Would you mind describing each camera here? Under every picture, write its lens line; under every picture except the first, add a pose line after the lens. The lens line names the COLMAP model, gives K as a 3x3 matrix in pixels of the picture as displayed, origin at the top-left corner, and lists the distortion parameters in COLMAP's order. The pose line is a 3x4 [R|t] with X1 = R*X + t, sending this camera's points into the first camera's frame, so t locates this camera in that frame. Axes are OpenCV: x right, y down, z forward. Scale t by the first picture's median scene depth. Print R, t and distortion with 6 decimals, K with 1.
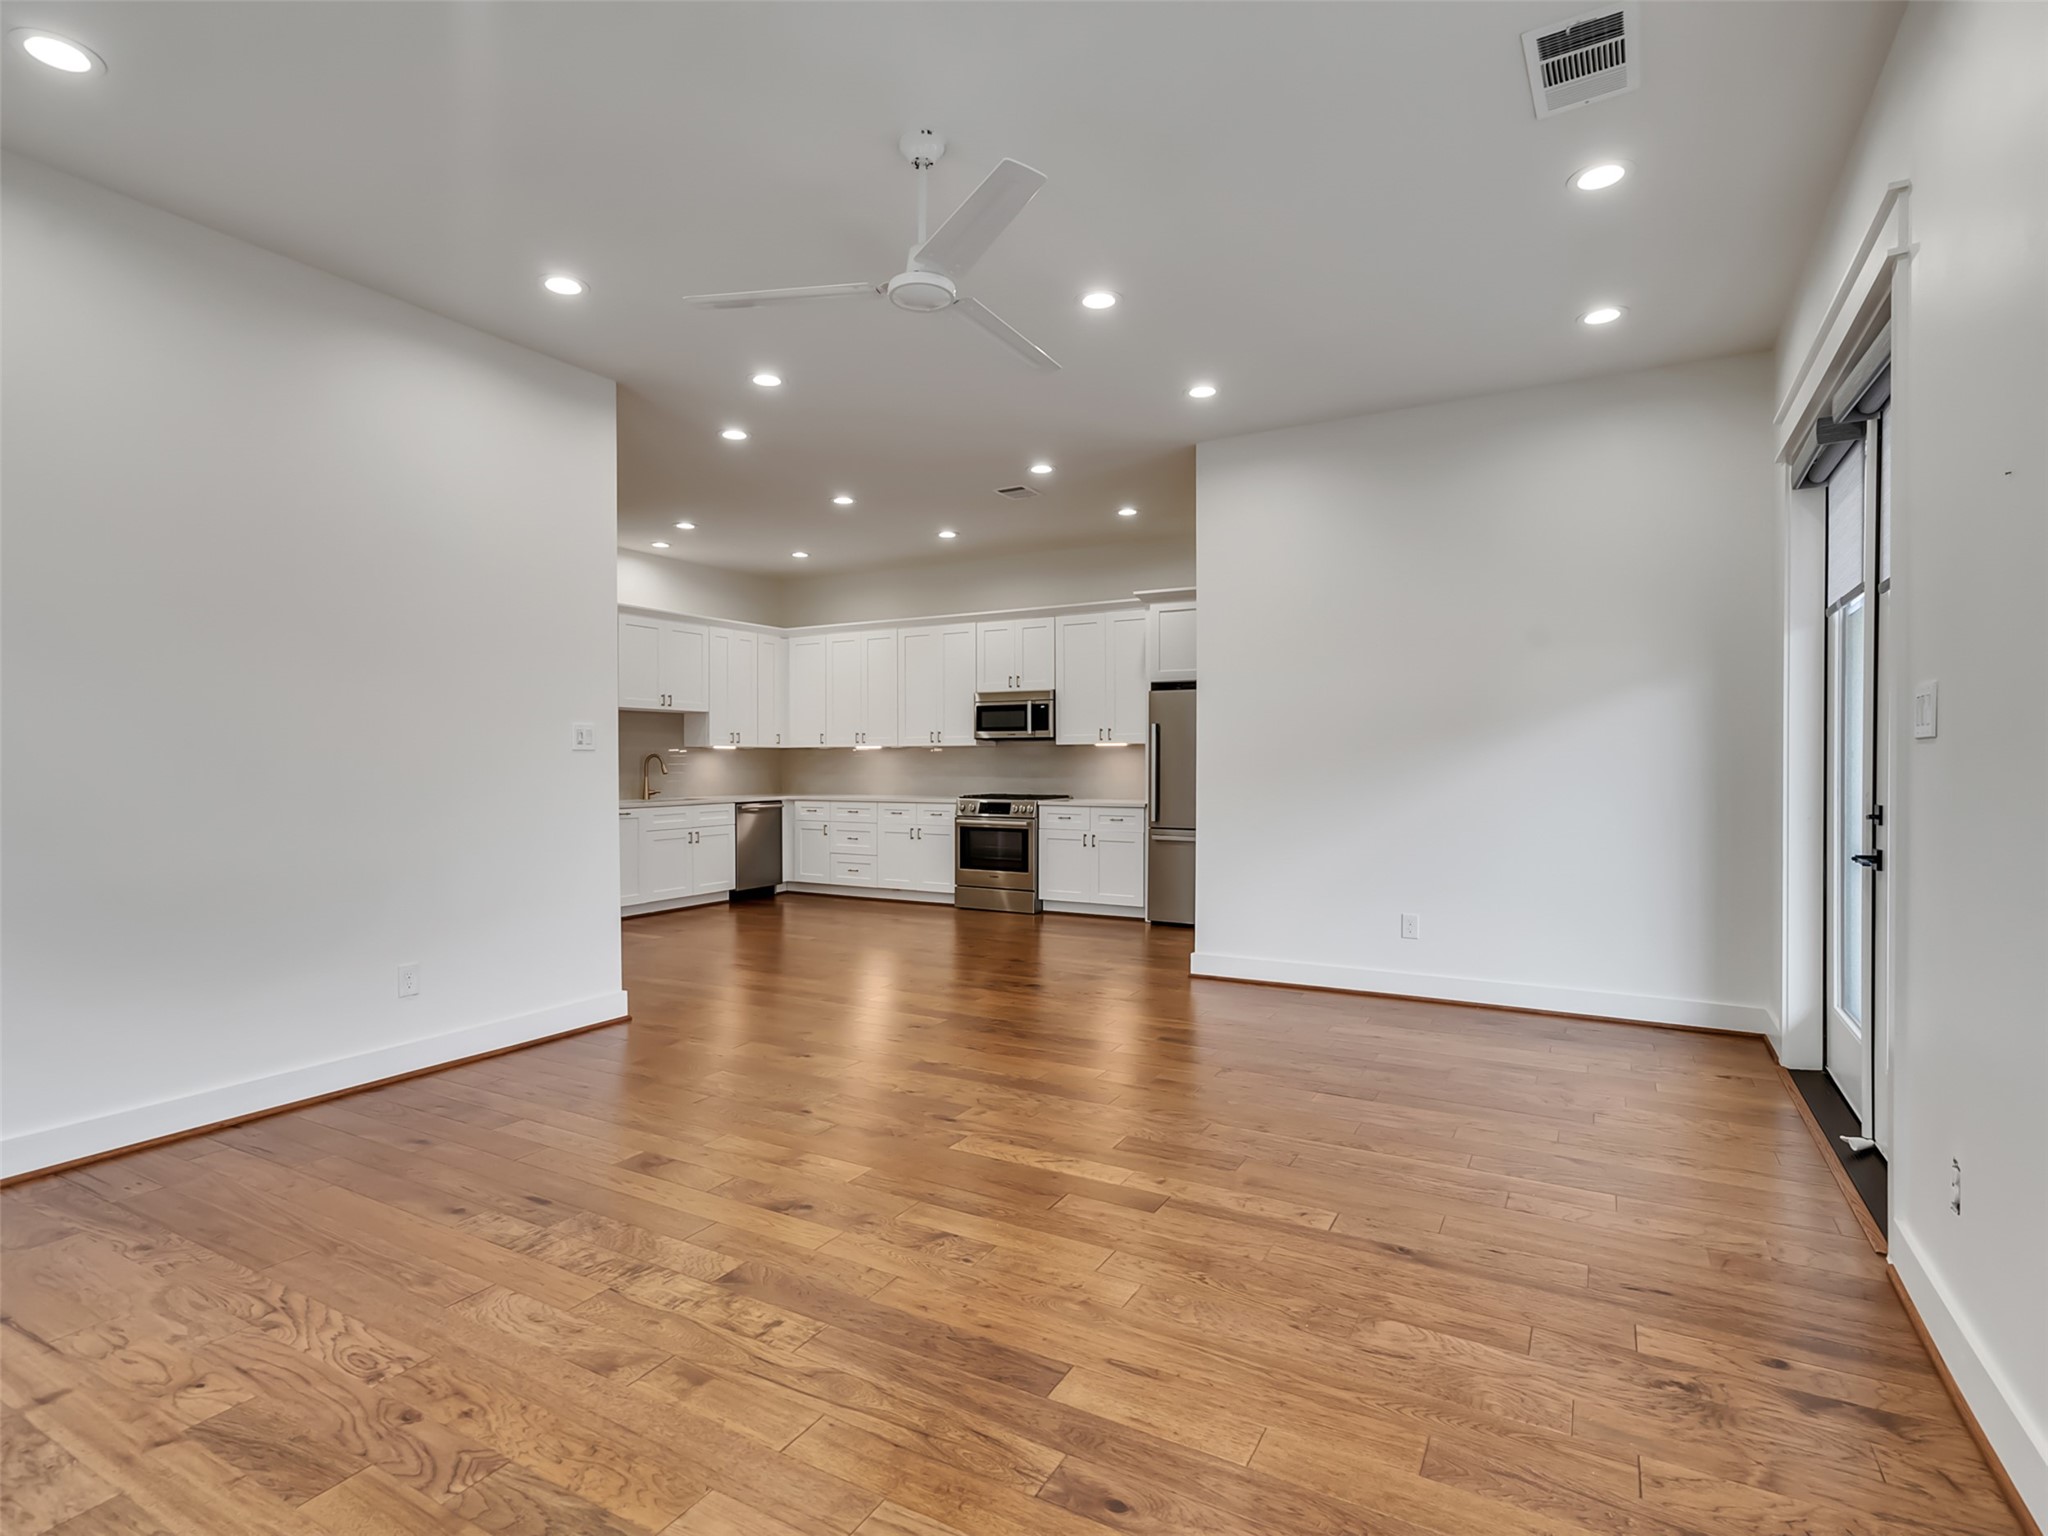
lens RADIAL K [[1049.8, 0, 991.8], [0, 1049.8, 770.9], [0, 0, 1]] dist [0.000115, 0.000159]
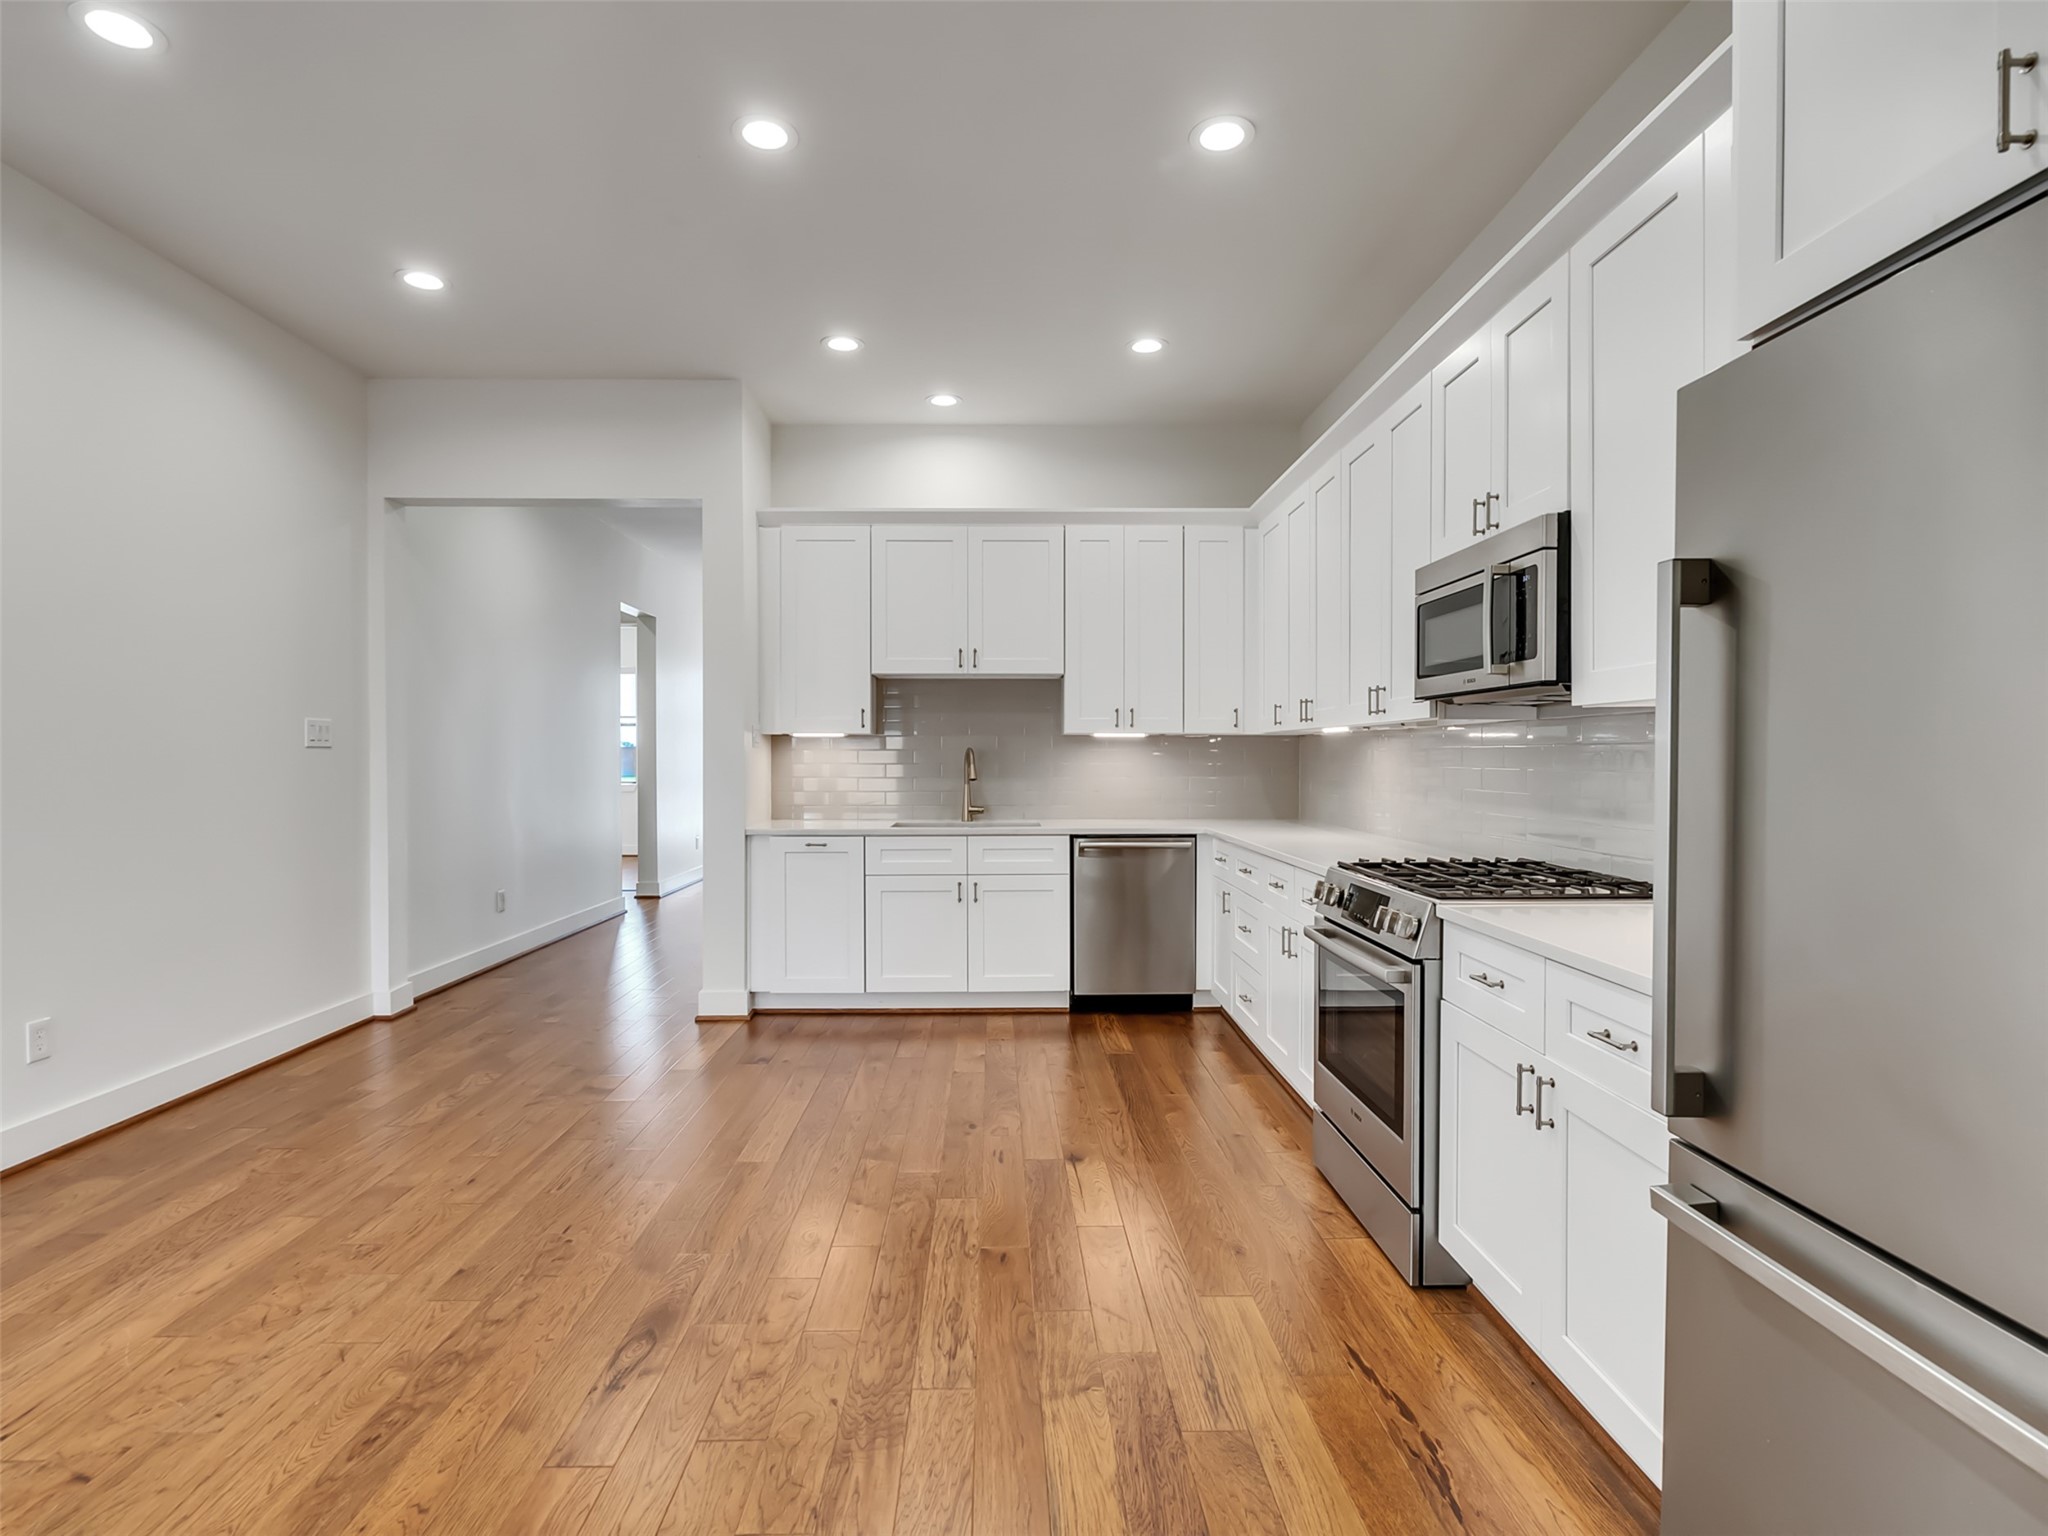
lens RADIAL K [[1058.1, 0, 1011.7], [0, 1058.1, 765.7], [0, 0, 1]] dist [-0.004077, -0.000311]
pose [[0.521358, 0.011119, -0.853266, 0.217178], [-0.012210, 0.999910, 0.005570, -0.008912], [0.853251, 0.007514, 0.521447, 0.701376]]
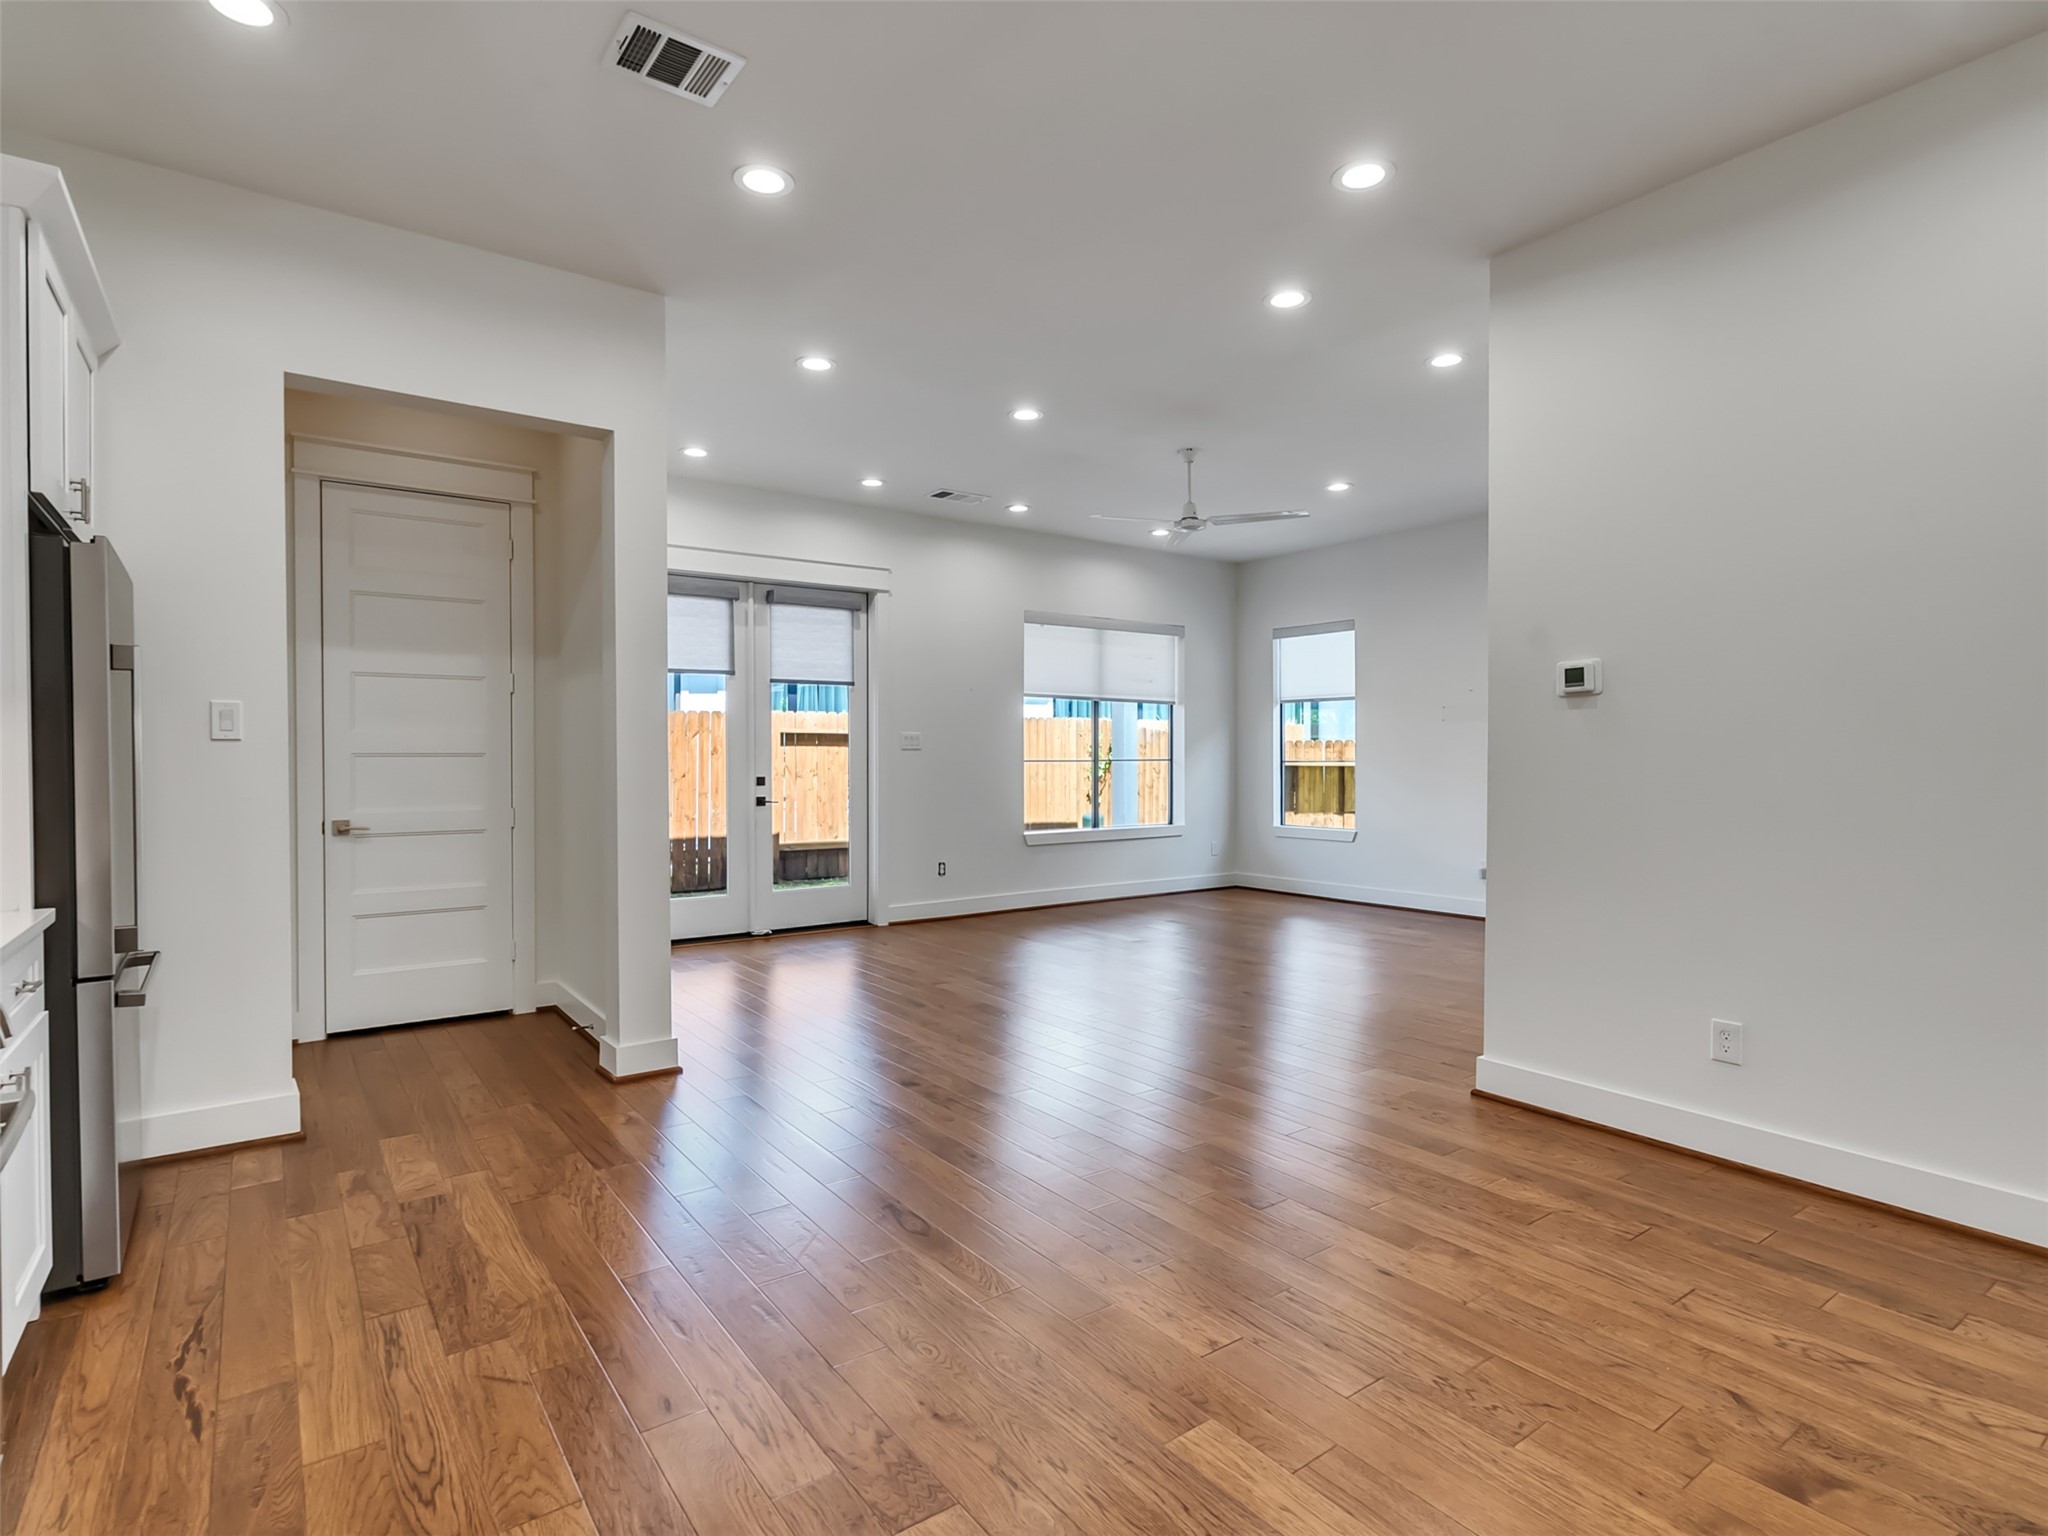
lens RADIAL K [[1058.1, 0, 1011.7], [0, 1058.1, 765.7], [0, 0, 1]] dist [-0.004077, -0.000311]
pose [[-0.912842, -0.000467, 0.408313, -0.191626], [0.008794, 0.999745, 0.020804, -0.010706], [-0.408219, 0.022582, -0.912605, 1.025526]]
